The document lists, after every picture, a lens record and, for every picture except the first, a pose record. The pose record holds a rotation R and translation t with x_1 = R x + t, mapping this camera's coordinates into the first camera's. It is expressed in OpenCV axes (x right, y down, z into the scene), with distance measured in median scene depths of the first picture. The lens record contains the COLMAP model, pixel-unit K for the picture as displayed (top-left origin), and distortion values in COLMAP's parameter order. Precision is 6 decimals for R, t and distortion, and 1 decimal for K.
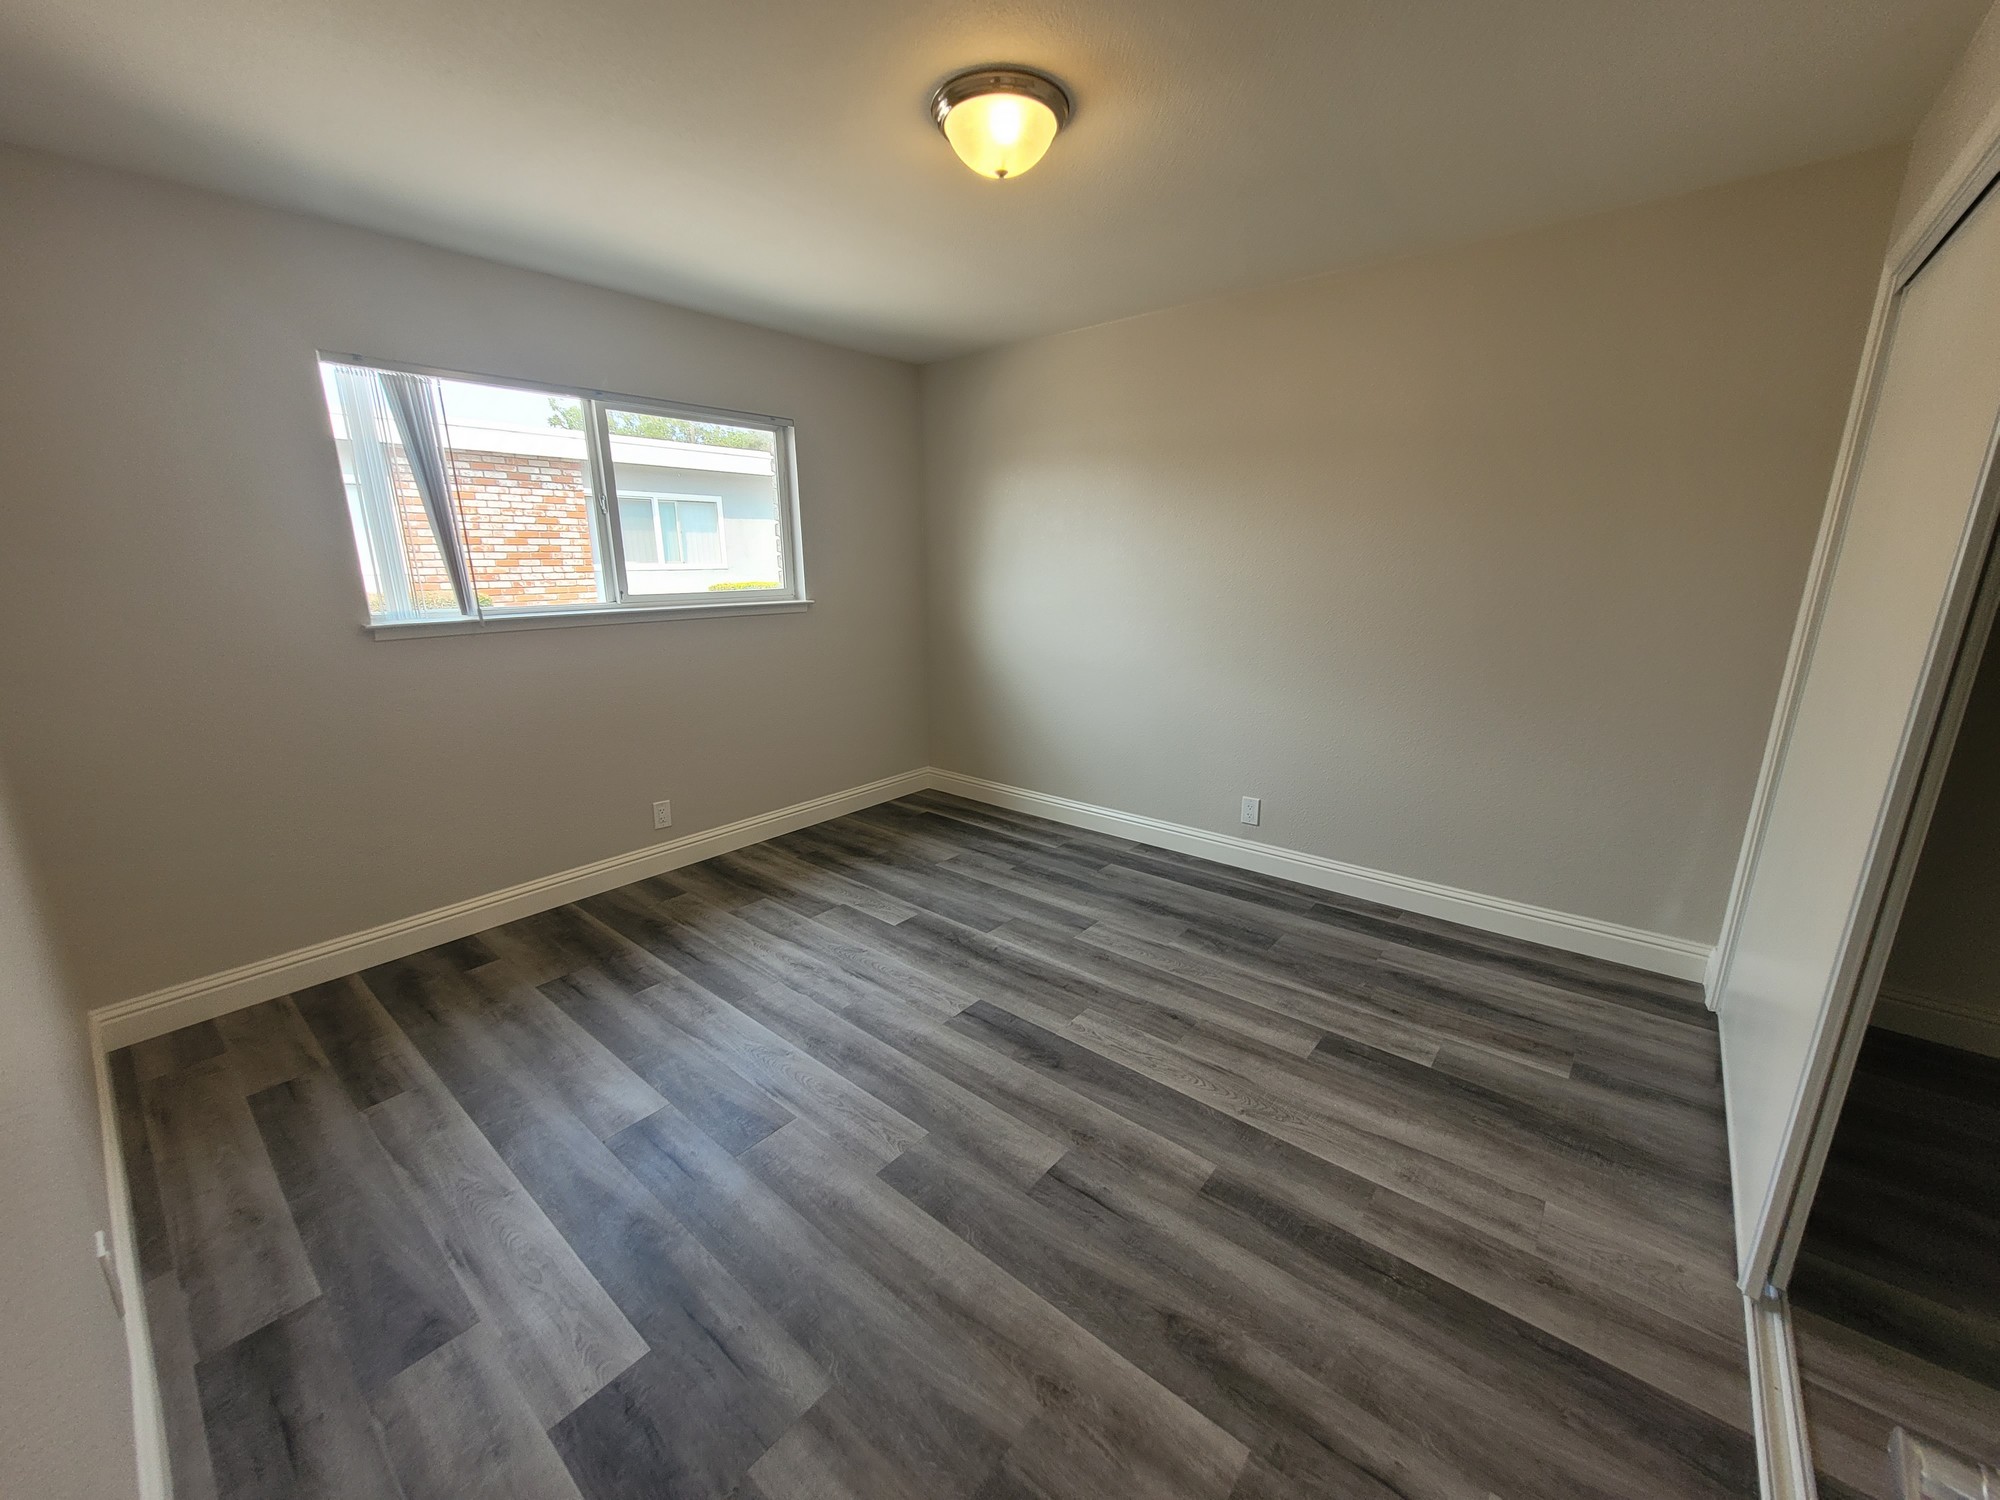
lens RADIAL K [[780.2, 0, 1002.5], [0, 780.2, 754.3], [0, 0, 1]] dist [0.002352, 0.000422]
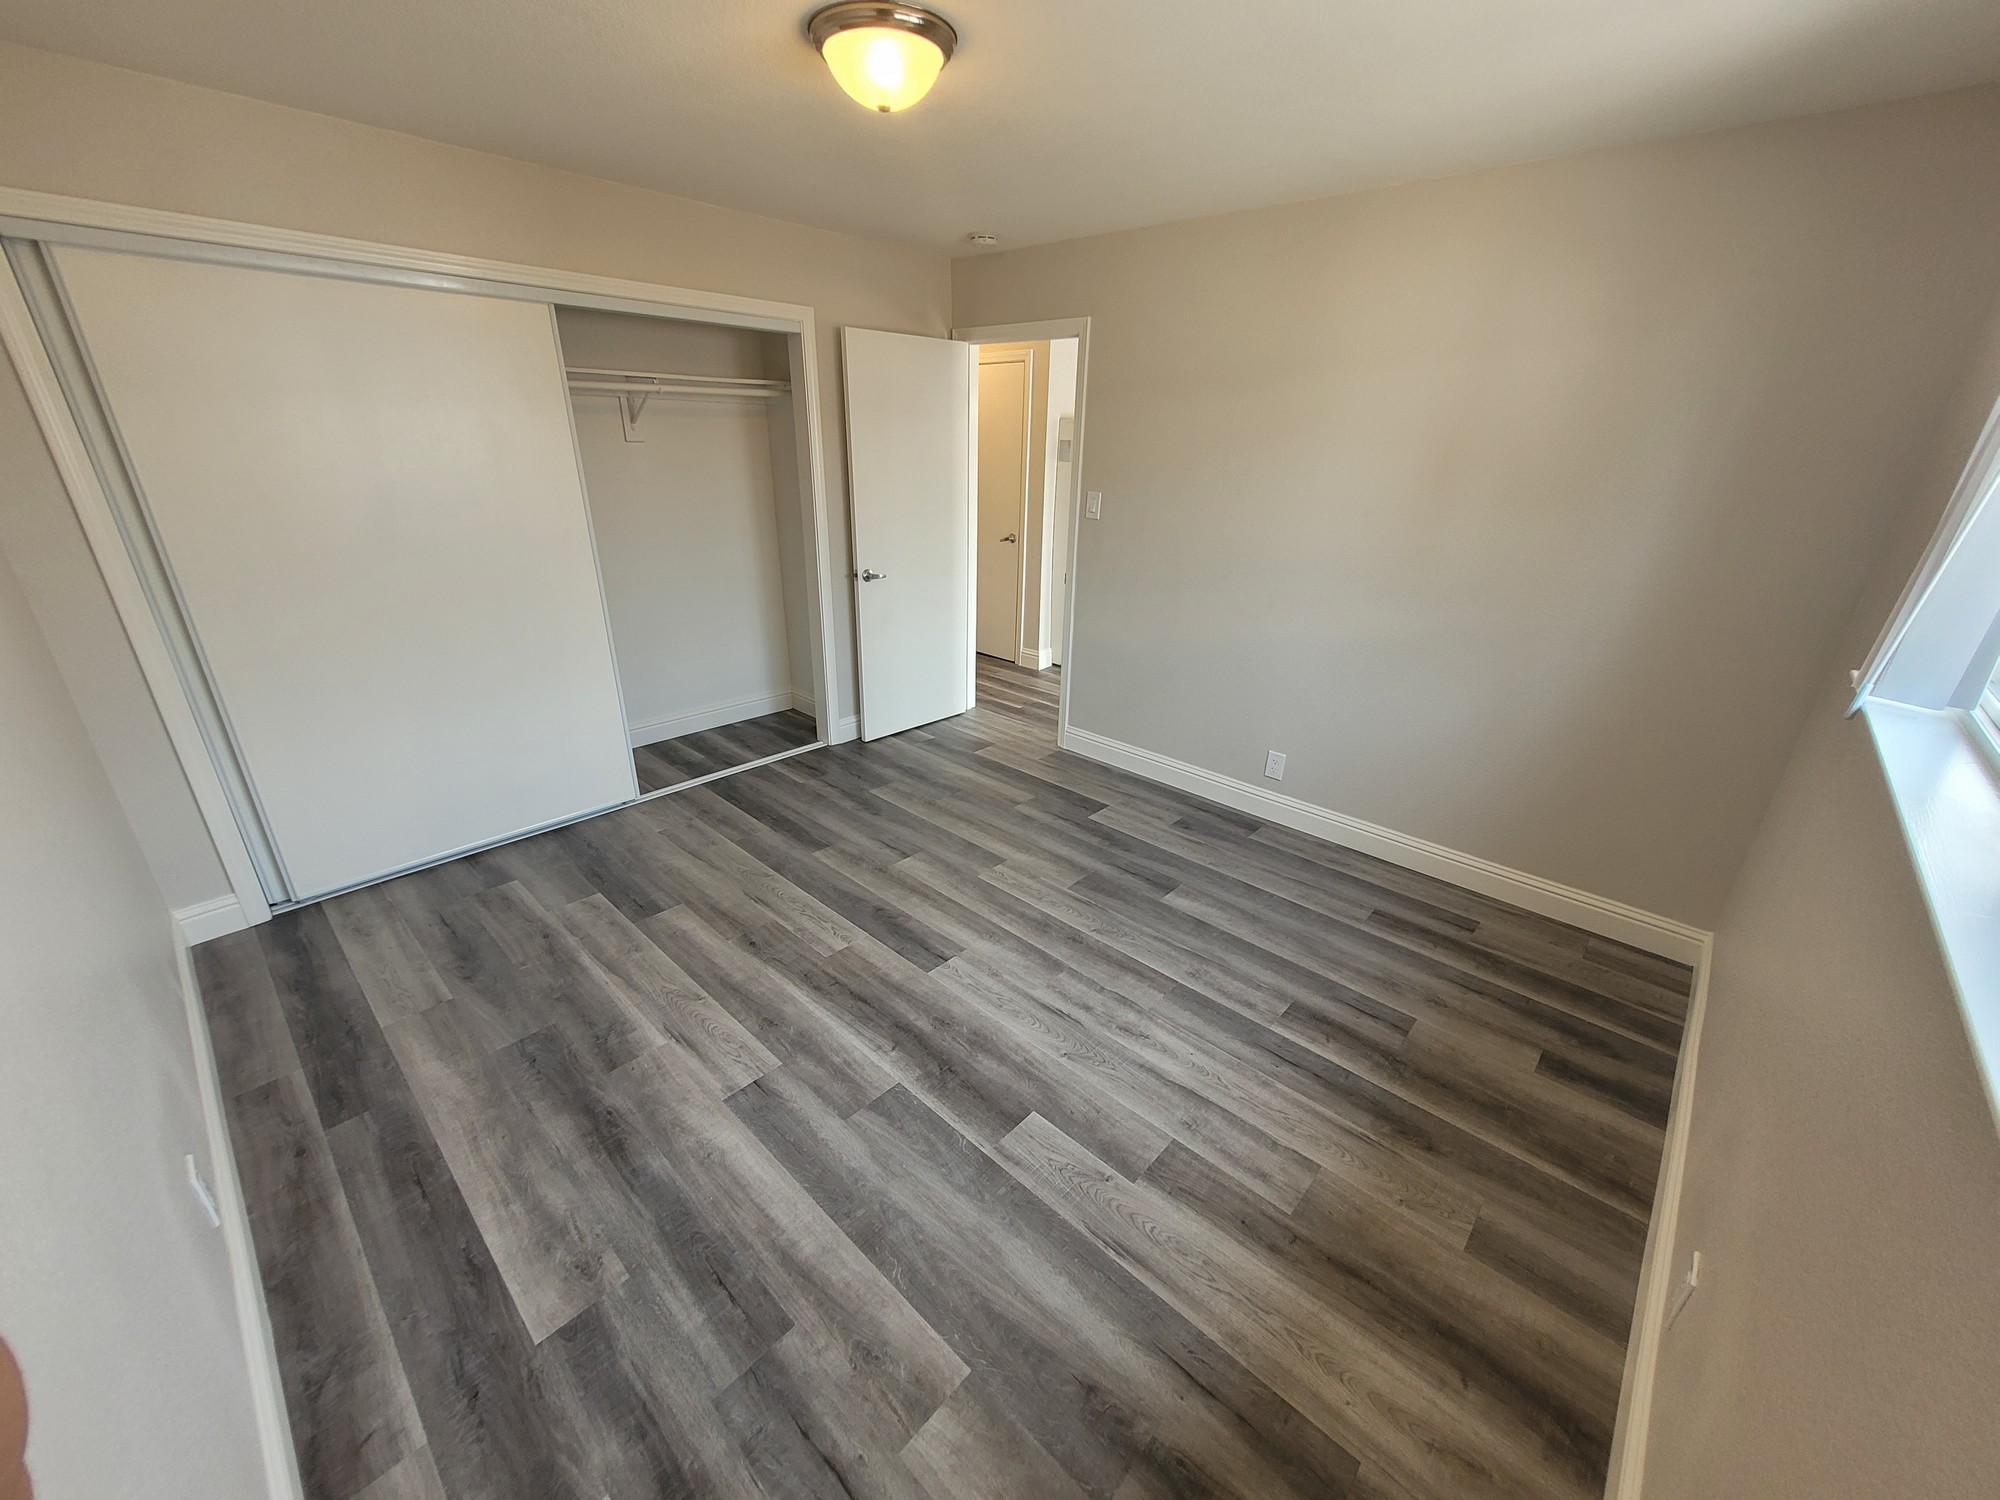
lens RADIAL K [[780.2, 0, 1002.3], [0, 780.2, 758.5], [0, 0, 1]] dist [0.002352, 0.000422]
pose [[-0.998453, -0.036304, 0.042108, -0.145786], [-0.003773, 0.799870, 0.600162, -0.467715], [-0.055469, 0.599074, -0.798770, 1.527192]]
